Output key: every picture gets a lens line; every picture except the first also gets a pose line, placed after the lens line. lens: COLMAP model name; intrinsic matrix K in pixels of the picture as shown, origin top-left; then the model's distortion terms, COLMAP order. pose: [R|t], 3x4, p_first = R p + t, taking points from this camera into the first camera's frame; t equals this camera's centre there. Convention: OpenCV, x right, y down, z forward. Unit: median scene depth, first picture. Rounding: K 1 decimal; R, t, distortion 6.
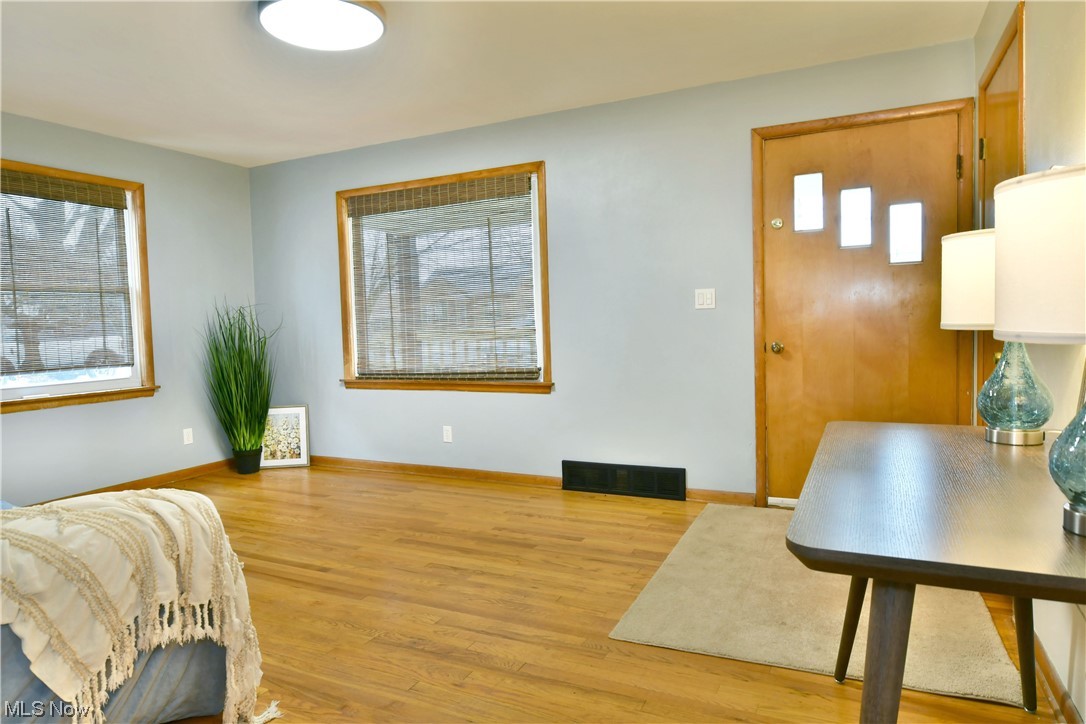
lens RADIAL K [[668.7, 0, 537.8], [0, 668.7, 357.3], [0, 0, 1]] dist [-0.010407, -0.004898]
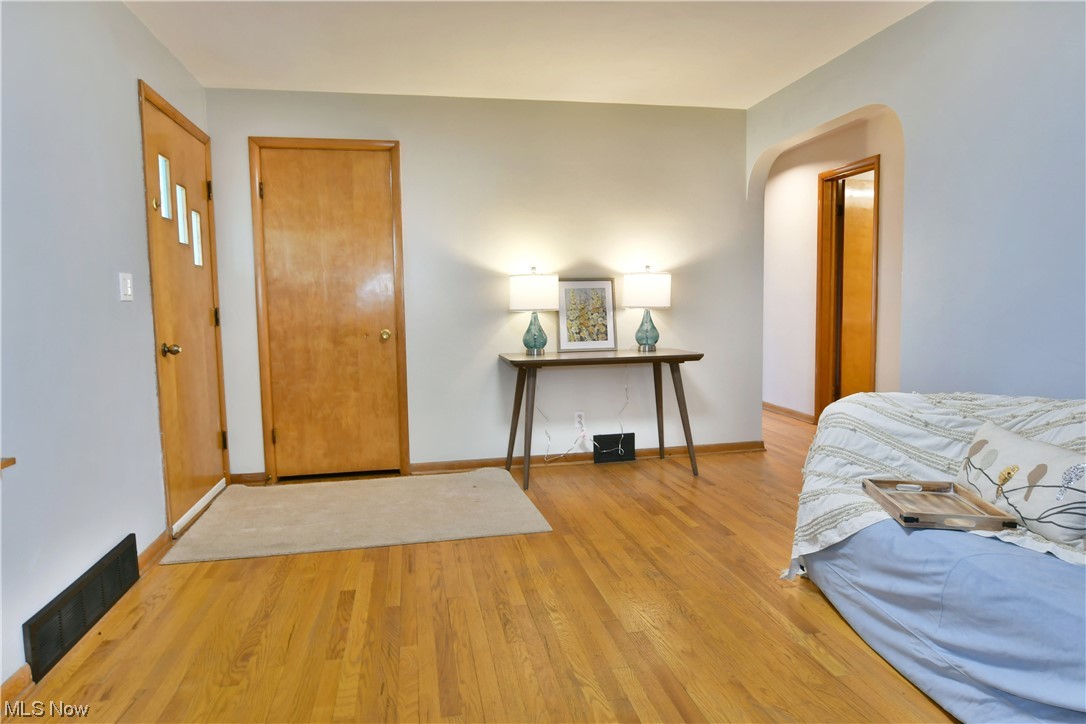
lens RADIAL K [[668.7, 0, 535.0], [0, 668.7, 362.6], [0, 0, 1]] dist [-0.010407, -0.004898]
pose [[-0.605892, -0.029182, 0.795012, -0.544726], [0.080383, 0.991967, 0.097672, -0.039287], [-0.791476, 0.123084, -0.598679, 1.017601]]
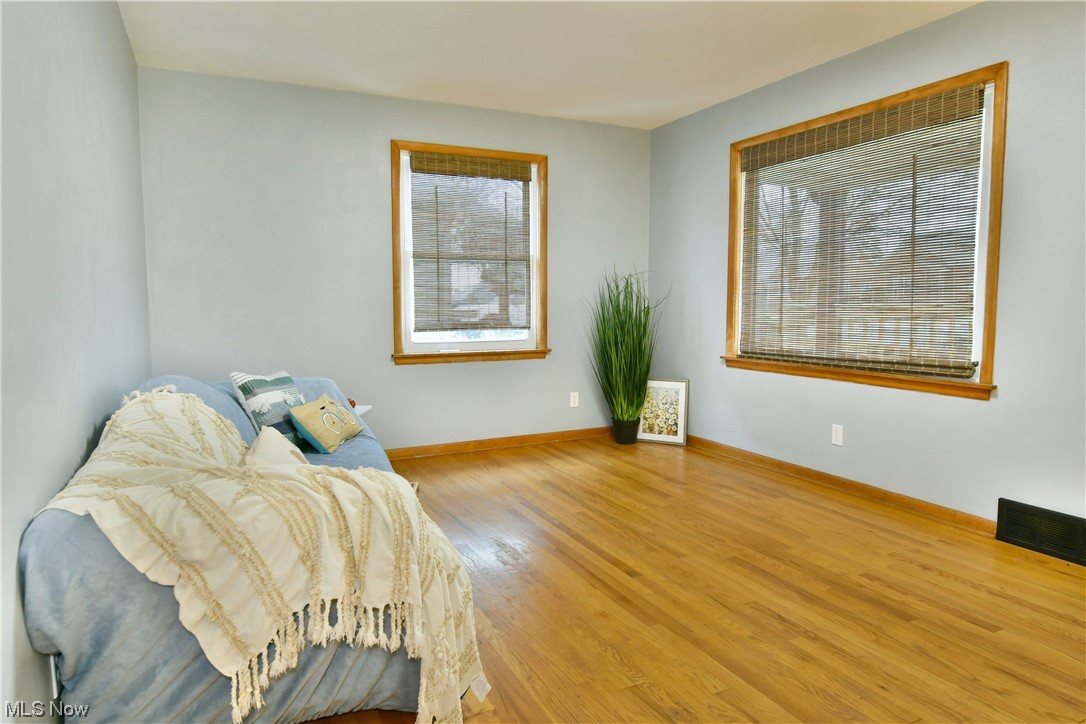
lens RADIAL K [[668.7, 0, 538.9], [0, 668.7, 359.2], [0, 0, 1]] dist [-0.010407, -0.004898]
pose [[0.791988, 0.080003, -0.605273, 0.066854], [-0.052296, 0.996623, 0.063302, -0.008546], [0.608293, -0.018481, 0.793497, 0.171804]]
